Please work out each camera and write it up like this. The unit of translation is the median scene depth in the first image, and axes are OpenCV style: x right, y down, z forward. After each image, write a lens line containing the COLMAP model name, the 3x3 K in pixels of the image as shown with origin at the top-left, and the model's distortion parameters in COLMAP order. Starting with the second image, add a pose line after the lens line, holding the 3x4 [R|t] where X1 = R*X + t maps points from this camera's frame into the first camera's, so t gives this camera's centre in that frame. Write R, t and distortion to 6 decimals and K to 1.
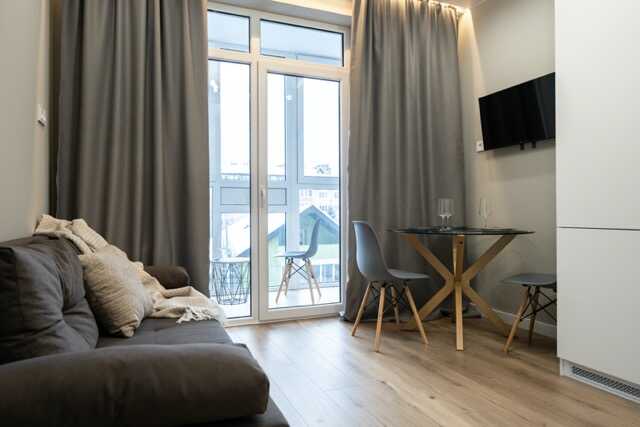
lens RADIAL K [[444.7, 0, 320.0], [0, 444.7, 213.5], [0, 0, 1]] dist [-0.003238, -0.001123]
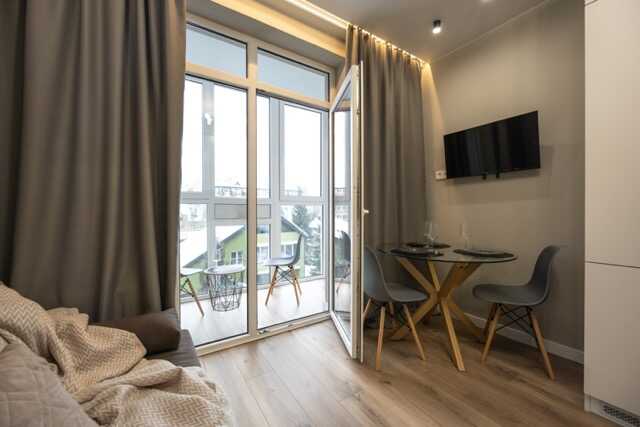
lens RADIAL K [[258.9, 0, 320.0], [0, 258.9, 213.5], [0, 0, 1]] dist [-0.001421, -0.000610]
pose [[0.983572, 0.003426, 0.180485, -0.098865], [-0.005105, 0.999948, 0.008839, -0.052520], [-0.180445, -0.009615, 0.983538, 0.372322]]
